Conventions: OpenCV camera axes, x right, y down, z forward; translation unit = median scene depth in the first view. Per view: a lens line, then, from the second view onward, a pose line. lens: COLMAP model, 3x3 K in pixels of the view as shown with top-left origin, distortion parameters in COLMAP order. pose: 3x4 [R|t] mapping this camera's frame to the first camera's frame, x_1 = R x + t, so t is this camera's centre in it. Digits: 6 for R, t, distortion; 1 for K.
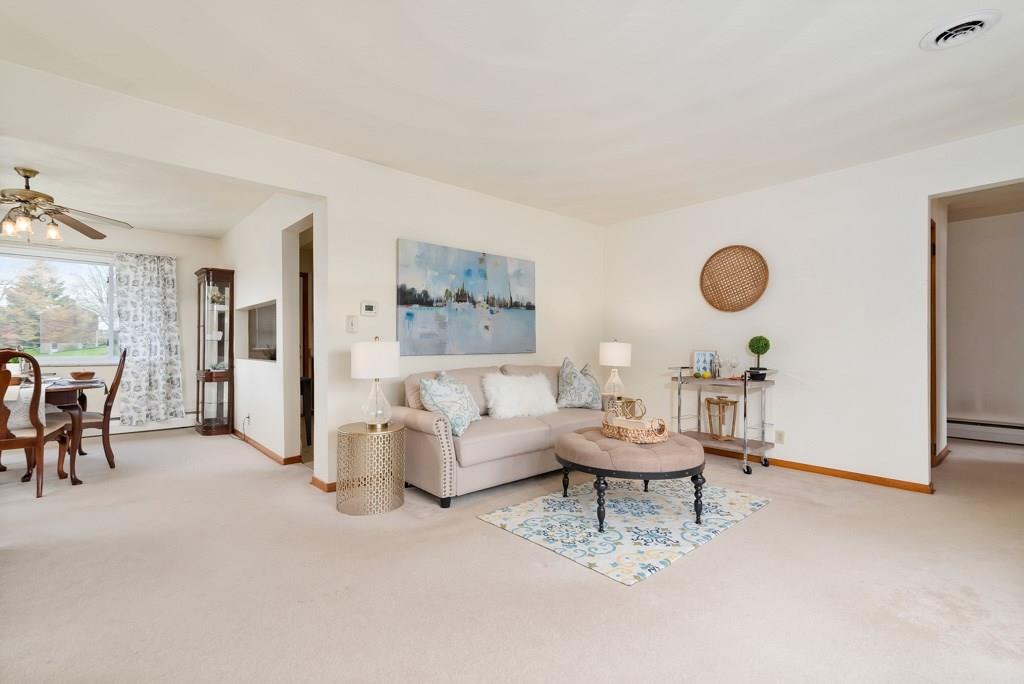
lens RADIAL K [[466.4, 0, 513.5], [0, 466.4, 342.1], [0, 0, 1]] dist [0.001069, 0.000314]
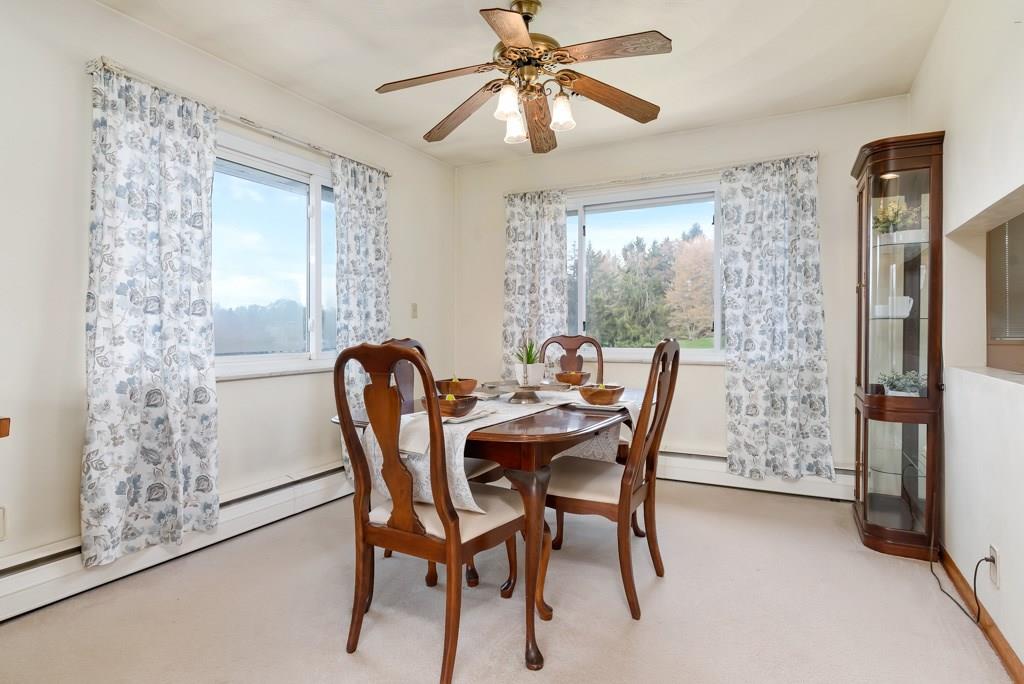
lens RADIAL K [[556.4, 0, 514.0], [0, 556.4, 336.0], [0, 0, 1]] dist [-0.002329, -0.001168]
pose [[0.361976, 0.005959, -0.932168, -0.299018], [0.009572, 0.999903, 0.010109, 0.003668], [0.932138, -0.012581, 0.361884, 0.501329]]
